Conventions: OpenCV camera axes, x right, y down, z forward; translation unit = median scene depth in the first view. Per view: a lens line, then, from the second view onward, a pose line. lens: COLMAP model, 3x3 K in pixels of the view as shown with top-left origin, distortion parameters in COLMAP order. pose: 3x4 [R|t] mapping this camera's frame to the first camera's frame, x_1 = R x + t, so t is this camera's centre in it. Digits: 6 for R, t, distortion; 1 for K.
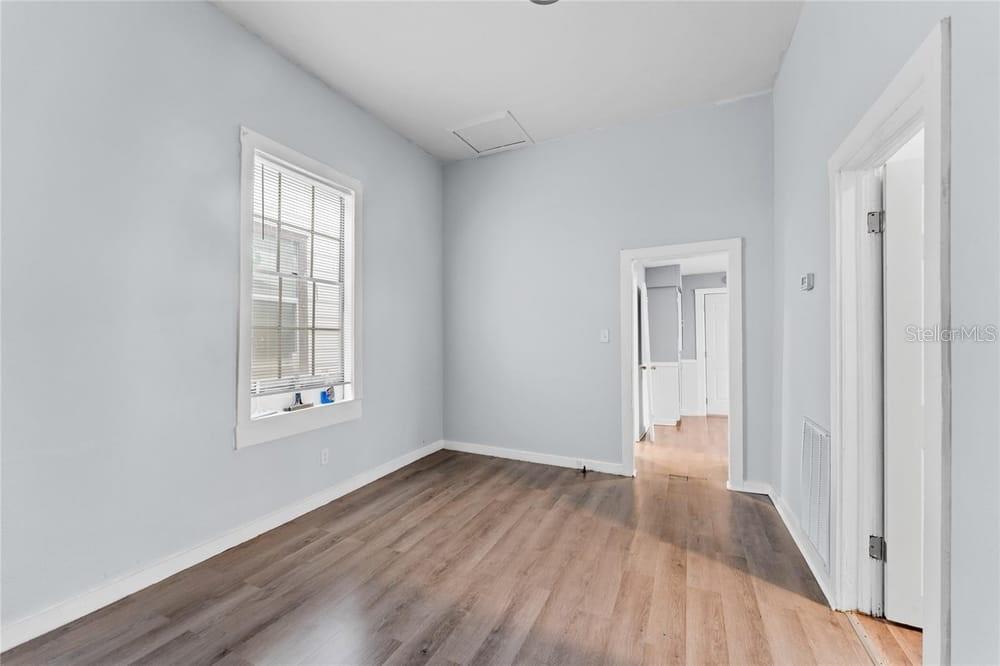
lens RADIAL K [[409.1, 0, 500.0], [0, 409.1, 333.0], [0, 0, 1]] dist [0.000743, 0.000169]
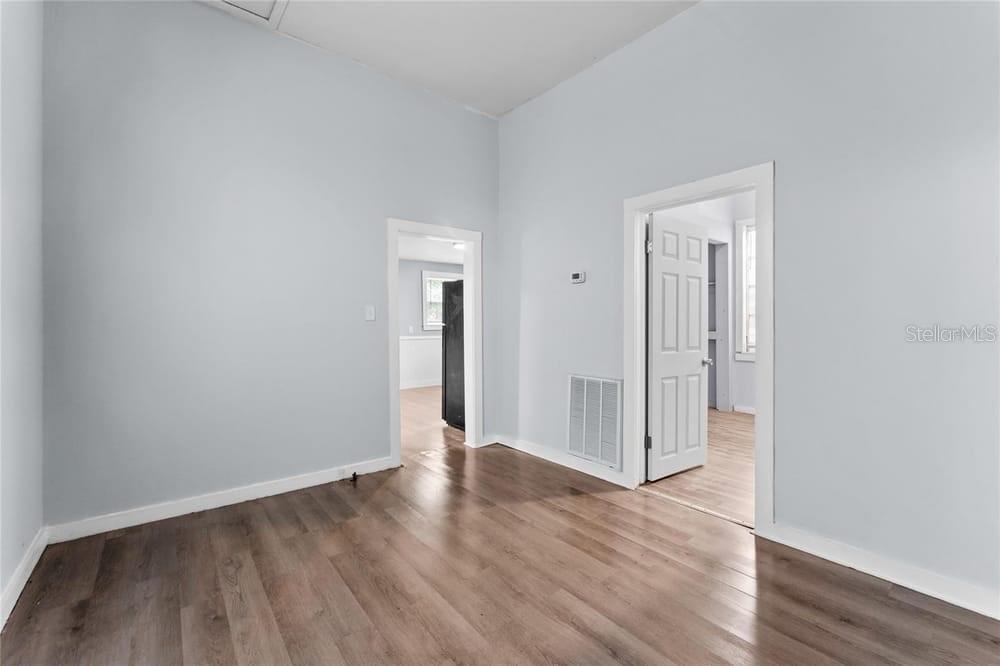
lens RADIAL K [[410.7, 0, 498.8], [0, 410.7, 319.8], [0, 0, 1]] dist [-0.000698, 0.000087]
pose [[0.435204, 0.005853, 0.900313, -0.463422], [-0.013432, 0.999910, -0.000007, 0.020695], [-0.900232, -0.012090, 0.435244, 0.446516]]
